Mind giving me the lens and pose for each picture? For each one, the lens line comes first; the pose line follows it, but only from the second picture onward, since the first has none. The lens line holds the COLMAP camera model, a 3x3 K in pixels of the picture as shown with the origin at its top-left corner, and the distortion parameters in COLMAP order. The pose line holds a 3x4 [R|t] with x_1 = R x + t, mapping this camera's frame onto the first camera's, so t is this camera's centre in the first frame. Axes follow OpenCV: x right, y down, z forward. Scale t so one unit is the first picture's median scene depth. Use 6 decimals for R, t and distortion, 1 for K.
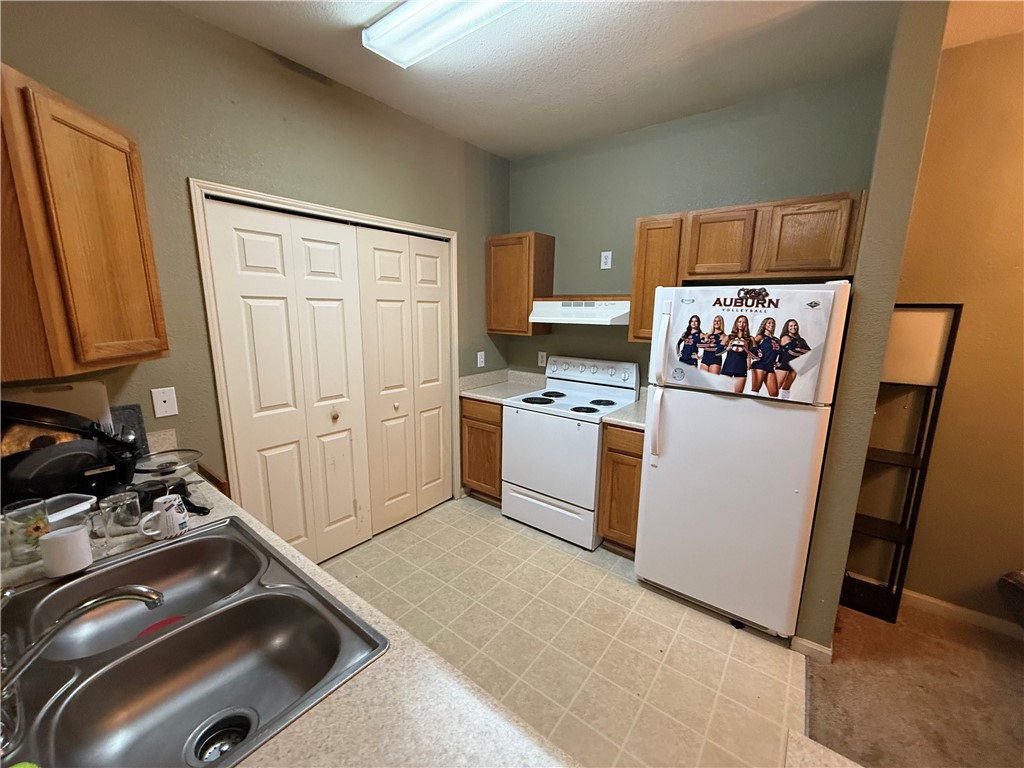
lens RADIAL K [[407.9, 0, 510.7], [0, 407.9, 383.8], [0, 0, 1]] dist [0.001533, 0.000035]
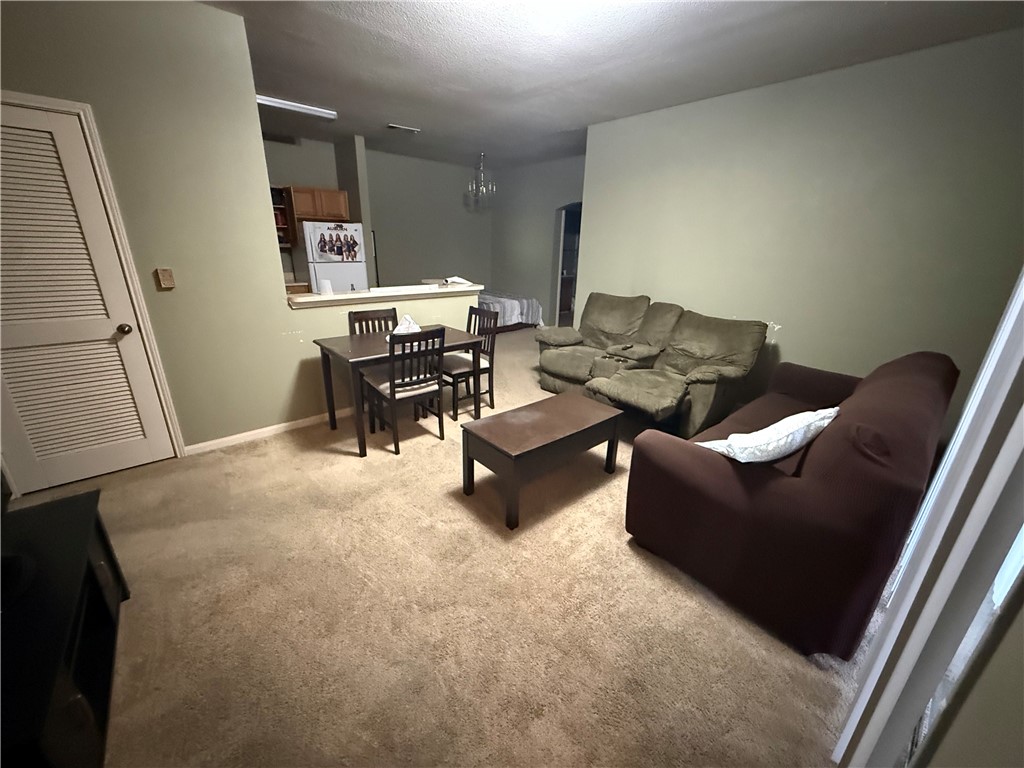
lens RADIAL K [[407.9, 0, 509.9], [0, 407.9, 385.4], [0, 0, 1]] dist [0.001533, 0.000035]
pose [[0.192069, -0.336928, 0.921731, -2.274580], [0.160615, 0.937346, 0.309168, 0.149821], [-0.968149, 0.088662, 0.234151, -0.800547]]
